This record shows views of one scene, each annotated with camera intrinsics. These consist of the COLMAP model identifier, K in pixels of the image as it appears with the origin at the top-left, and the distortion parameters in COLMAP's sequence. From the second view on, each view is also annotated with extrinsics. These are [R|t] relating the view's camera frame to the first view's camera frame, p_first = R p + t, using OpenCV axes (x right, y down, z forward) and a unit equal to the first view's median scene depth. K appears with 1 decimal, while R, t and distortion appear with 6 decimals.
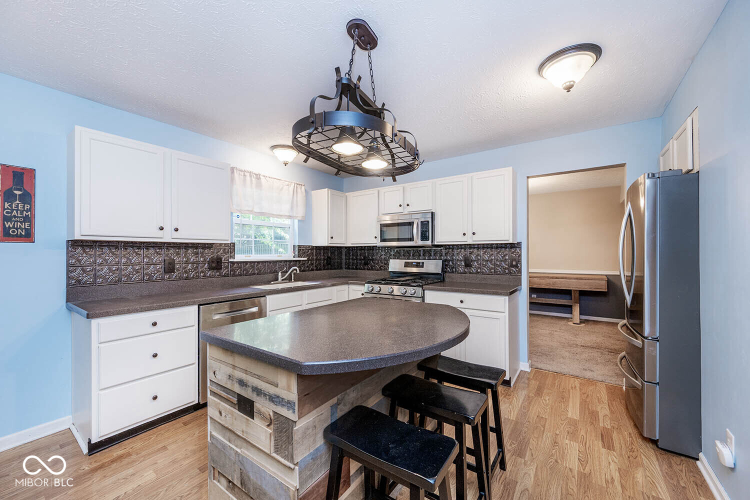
lens RADIAL K [[295.5, 0, 377.2], [0, 295.5, 252.5], [0, 0, 1]] dist [0.000278, 0.000189]
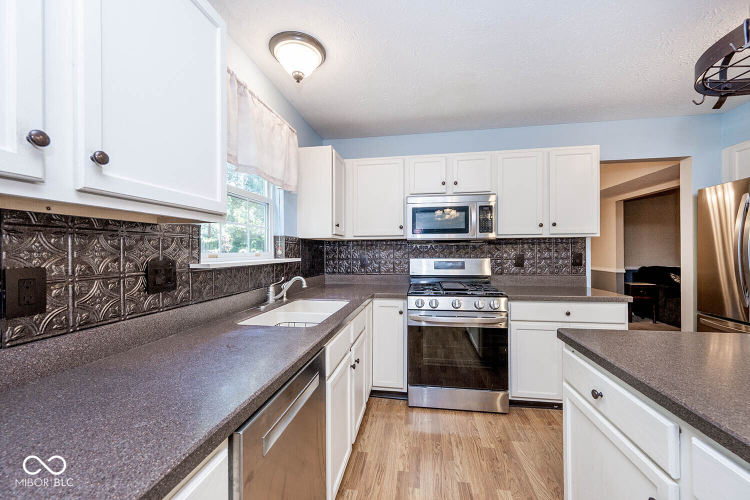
lens RADIAL K [[295.5, 0, 376.1], [0, 295.5, 250.4], [0, 0, 1]] dist [0.000278, 0.000189]
pose [[0.894376, -0.002380, 0.447310, -0.404074], [0.004672, 0.999981, -0.004021, 0.006112], [-0.447292, 0.005686, 0.894370, 0.453200]]
